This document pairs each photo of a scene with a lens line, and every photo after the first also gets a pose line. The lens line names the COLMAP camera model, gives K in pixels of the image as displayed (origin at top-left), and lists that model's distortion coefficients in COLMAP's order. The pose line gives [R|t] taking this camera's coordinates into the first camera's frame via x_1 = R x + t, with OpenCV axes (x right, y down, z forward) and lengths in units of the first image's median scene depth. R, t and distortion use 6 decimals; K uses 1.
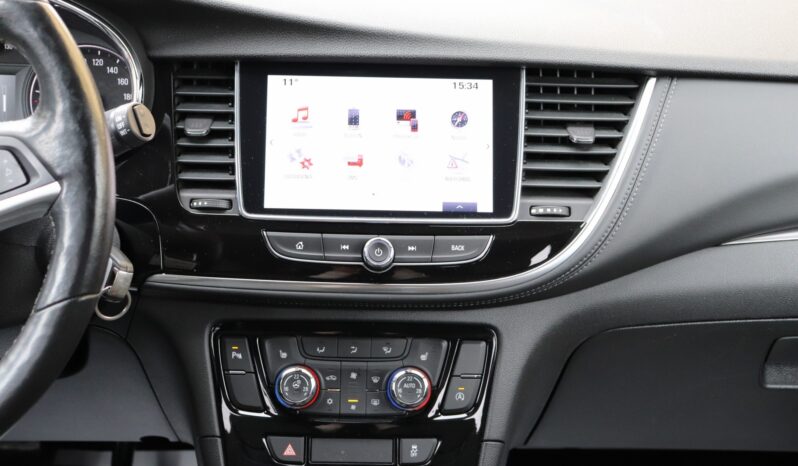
lens RADIAL K [[1136.9, 0, 399.0], [0, 1136.9, 233.0], [0, 0, 1]] dist [0.047347, 0.044923]
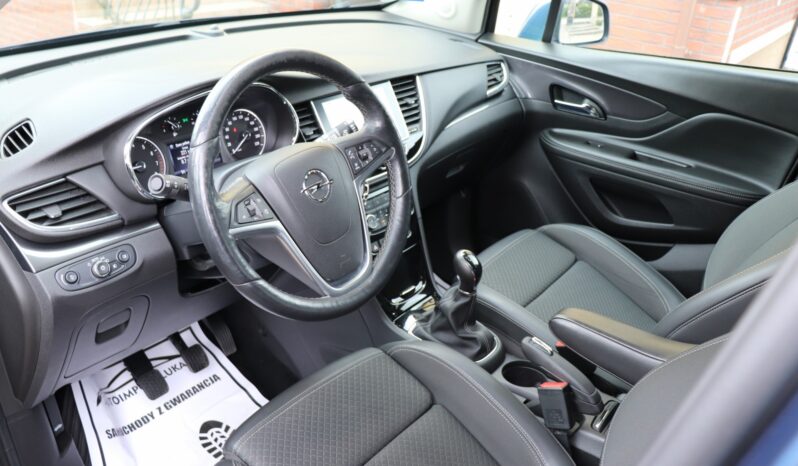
lens RADIAL K [[651.8, 0, 399.0], [0, 651.8, 233.0], [0, 0, 1]] dist [-0.174628, 0.154207]
pose [[0.640228, -0.344675, 0.686518, -1.028386], [0.271923, 0.937510, 0.217100, -0.133848], [-0.718447, 0.047687, 0.693945, -0.033297]]
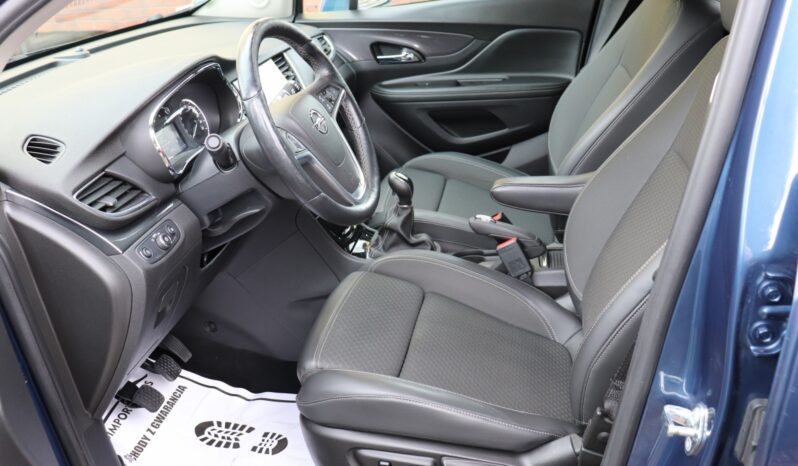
lens RADIAL K [[709.0, 0, 407.8], [0, 709.0, 235.0], [0, 0, 1]] dist [-0.142452, 0.131434]
pose [[0.199696, -0.457010, 0.866754, -1.602519], [0.460968, 0.824389, 0.328468, -0.200626], [-0.864656, 0.333953, 0.375294, 0.171894]]
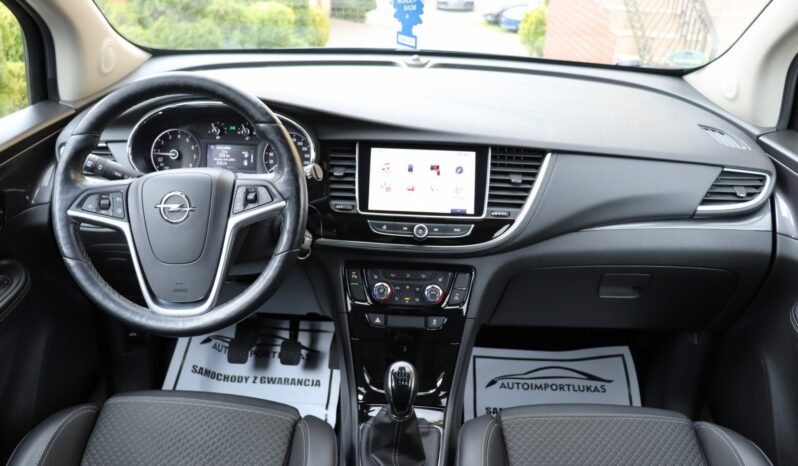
lens RADIAL K [[651.8, 0, 399.0], [0, 651.8, 233.0], [0, 0, 1]] dist [-0.174628, 0.154207]
pose [[0.998341, 0.025204, -0.051774, 0.005416], [-0.023147, 0.998934, 0.039950, -0.027711], [0.052726, -0.038685, 0.997859, -0.239246]]
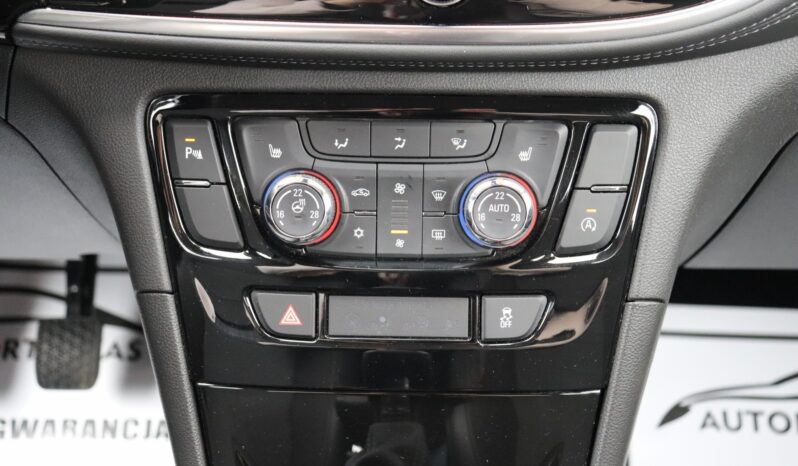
lens RADIAL K [[1323.1, 0, 399.0], [0, 1323.1, 233.0], [0, 0, 1]] dist [0.111480, 0.013130]
pose [[0.997830, 0.003227, -0.065763, 0.003006], [0.012344, 0.971920, 0.234989, -0.007845], [0.064675, -0.235291, 0.969771, 0.357049]]
